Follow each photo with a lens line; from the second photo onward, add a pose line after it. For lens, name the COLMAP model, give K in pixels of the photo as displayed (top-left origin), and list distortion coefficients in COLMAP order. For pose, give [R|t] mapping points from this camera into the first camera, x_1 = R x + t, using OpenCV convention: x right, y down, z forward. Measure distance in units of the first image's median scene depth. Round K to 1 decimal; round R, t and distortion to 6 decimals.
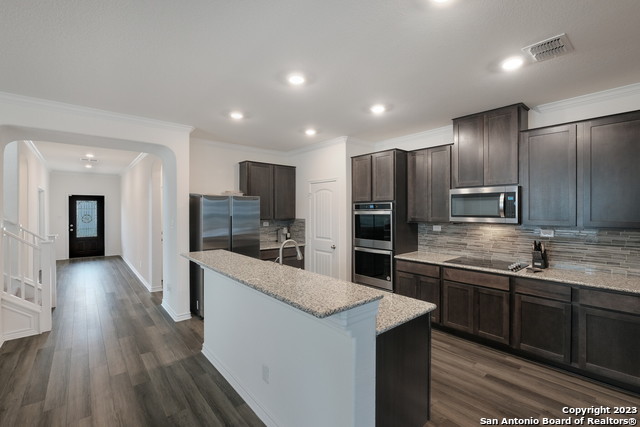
lens RADIAL K [[279.7, 0, 320.5], [0, 279.7, 210.5], [0, 0, 1]] dist [-0.001024, 0.000075]
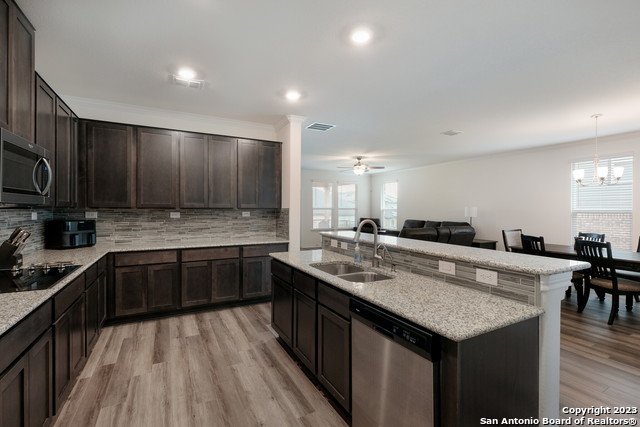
lens RADIAL K [[279.7, 0, 320.5], [0, 279.7, 210.5], [0, 0, 1]] dist [-0.001024, 0.000075]
pose [[-0.978327, -0.012527, 0.206688, -0.096671], [-0.012081, 0.999921, 0.003421, 0.040926], [-0.206714, 0.000850, -0.978401, 1.257746]]
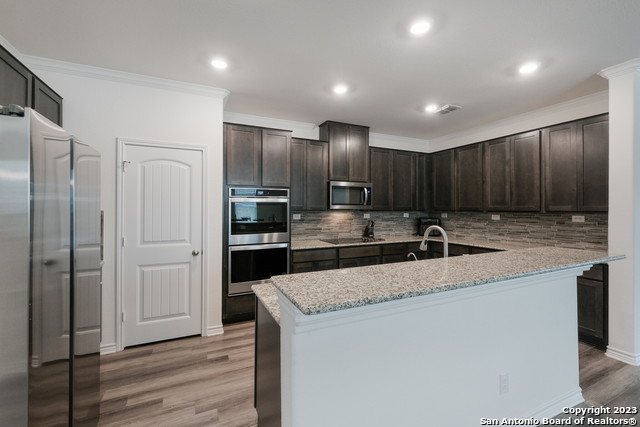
lens RADIAL K [[279.7, 0, 320.5], [0, 279.7, 210.5], [0, 0, 1]] dist [-0.001024, 0.000075]
pose [[0.268919, -0.009236, 0.963119, -0.638681], [-0.005363, 0.999924, 0.011087, 0.031850], [-0.963148, -0.008147, 0.268849, 0.714213]]
